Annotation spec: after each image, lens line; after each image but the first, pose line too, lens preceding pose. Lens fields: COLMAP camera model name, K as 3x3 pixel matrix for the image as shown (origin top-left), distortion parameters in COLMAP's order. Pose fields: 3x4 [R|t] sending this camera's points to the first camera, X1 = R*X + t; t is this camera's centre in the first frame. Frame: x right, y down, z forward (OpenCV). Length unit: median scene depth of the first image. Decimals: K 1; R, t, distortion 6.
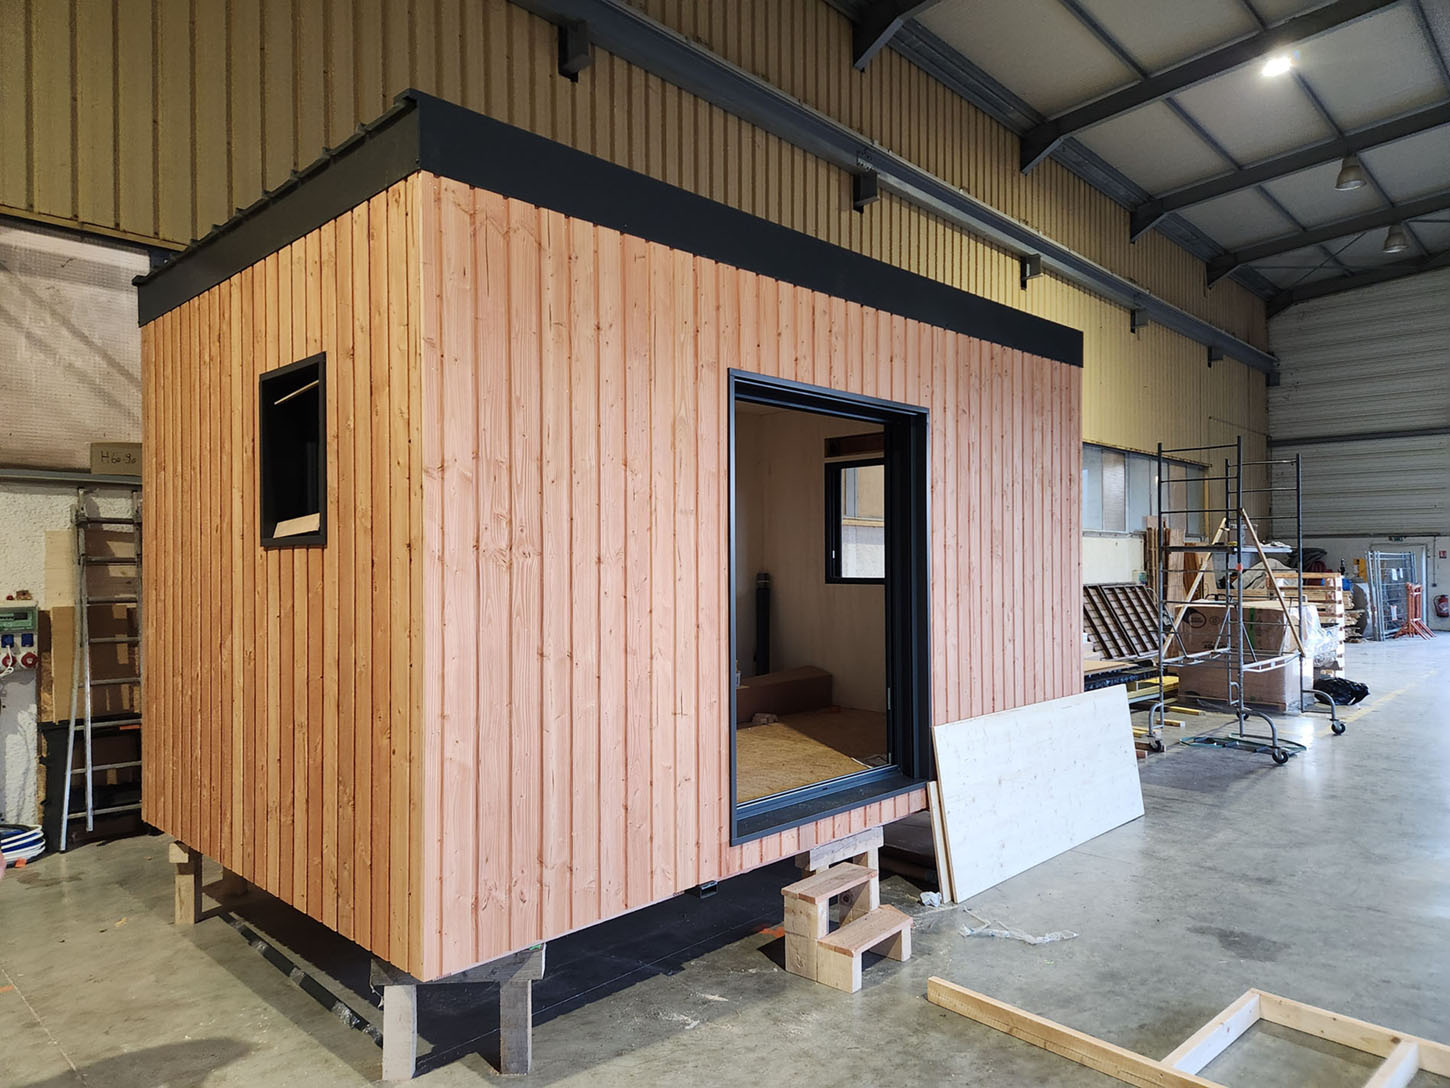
lens RADIAL K [[965.8, 0, 725.0], [0, 965.8, 544.0], [0, 0, 1]] dist [0.085496, -0.078893]
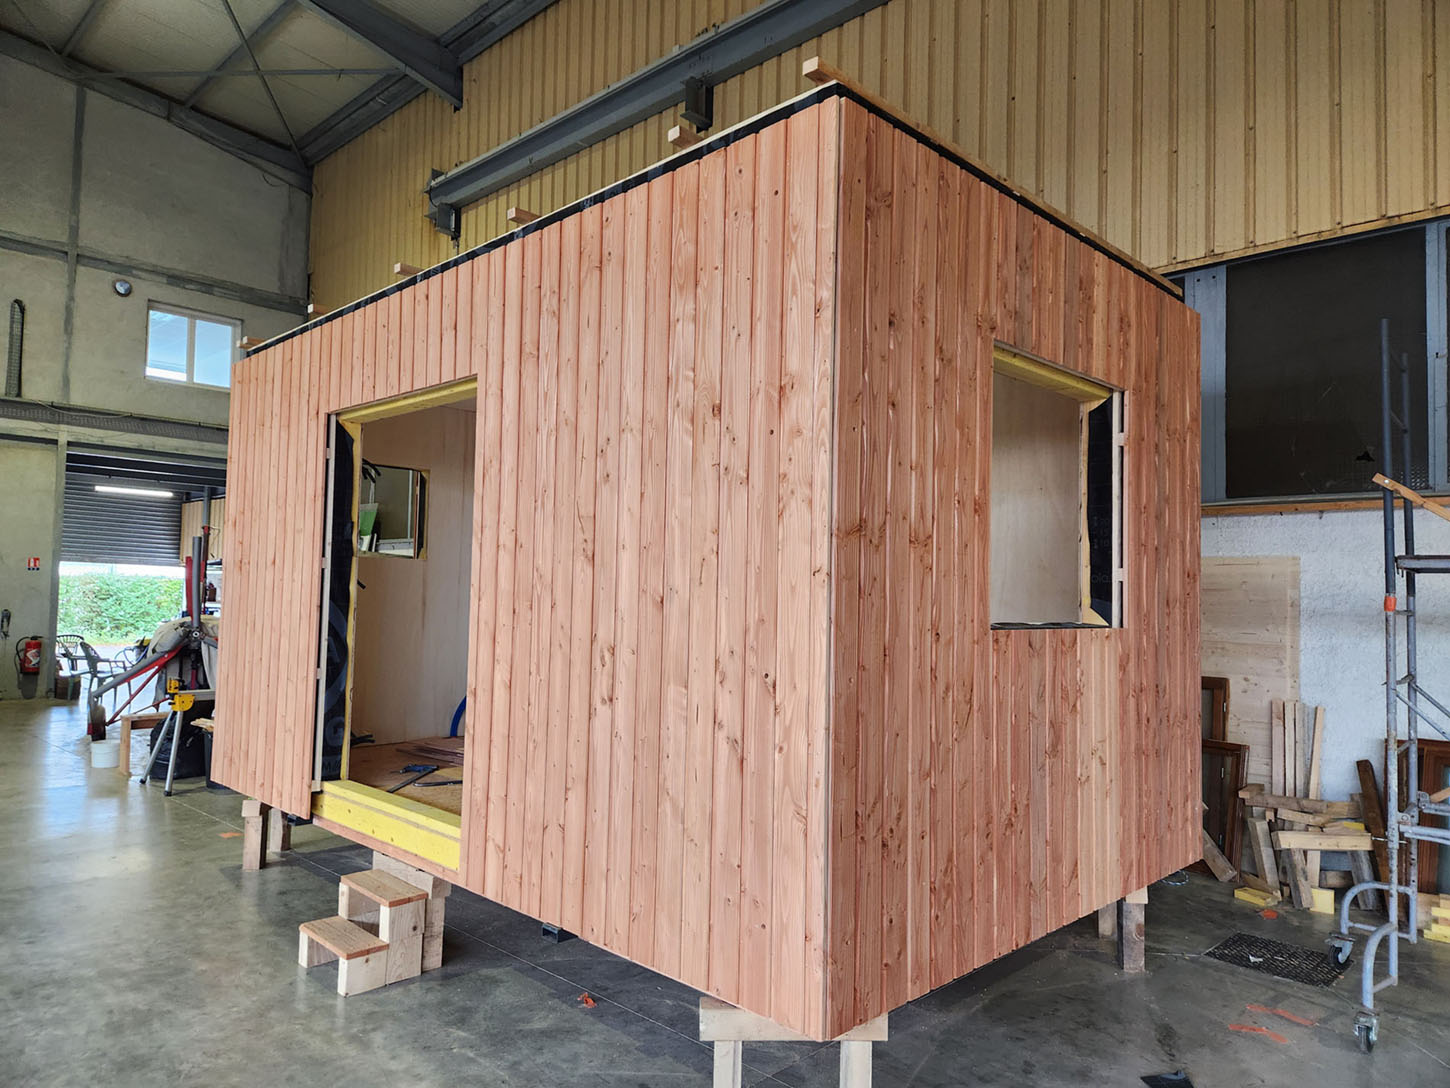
lens RADIAL K [[965.8, 0, 725.0], [0, 965.8, 544.0], [0, 0, 1]] dist [0.085496, -0.078893]
pose [[-0.015582, -0.051009, -0.998577, 1.006752], [-0.008962, 0.998665, -0.050873, 0.038474], [0.999838, 0.008157, -0.016018, 1.234564]]
